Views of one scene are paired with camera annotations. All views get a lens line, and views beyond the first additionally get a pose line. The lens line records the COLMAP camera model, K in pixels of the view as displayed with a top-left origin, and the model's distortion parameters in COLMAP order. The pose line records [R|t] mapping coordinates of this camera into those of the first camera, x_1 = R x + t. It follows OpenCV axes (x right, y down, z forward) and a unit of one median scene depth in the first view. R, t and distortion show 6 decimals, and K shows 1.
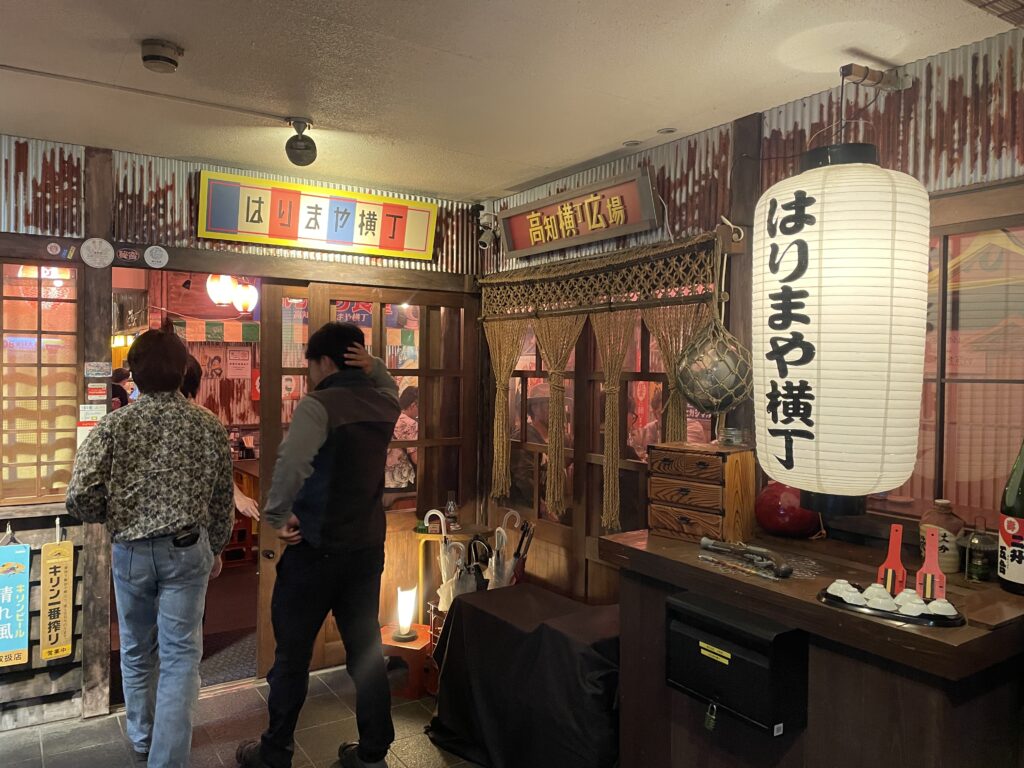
lens RADIAL K [[789.6, 0, 512.0], [0, 789.6, 384.0], [0, 0, 1]] dist [0.032025, -0.002045]
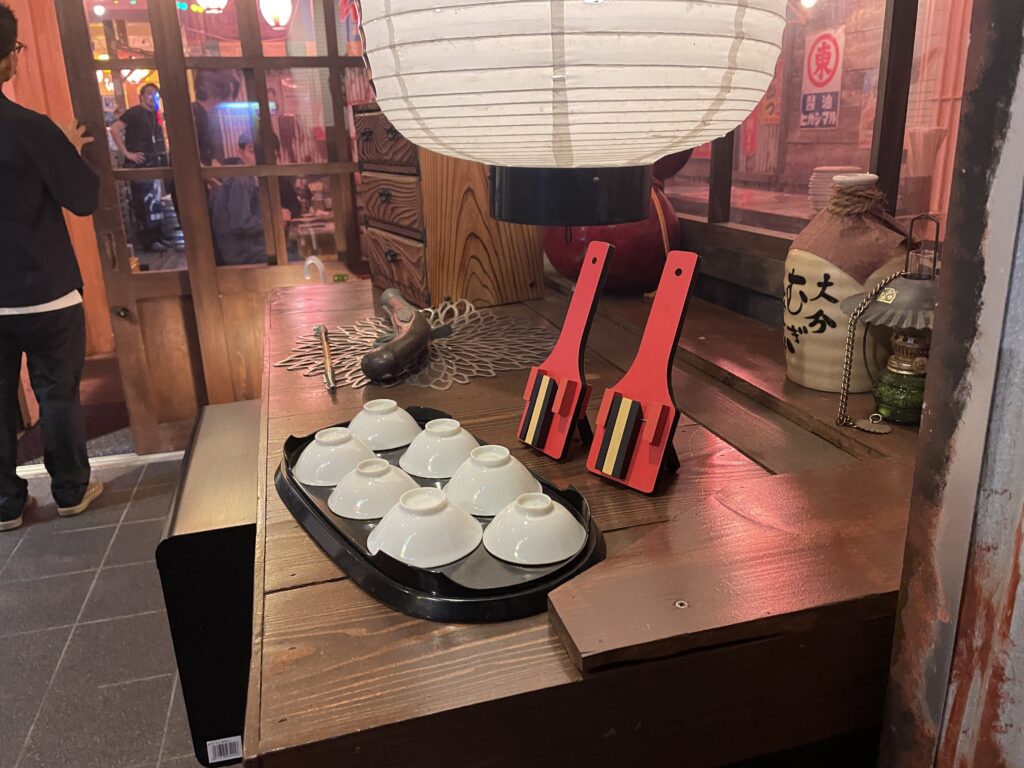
lens RADIAL K [[789.6, 0, 512.0], [0, 789.6, 384.0], [0, 0, 1]] dist [0.032025, -0.002045]
pose [[0.959473, 0.038665, -0.279134, 0.436932], [0.045468, 0.956323, 0.288754, 0.111873], [0.278107, -0.289744, 0.915808, 0.562673]]
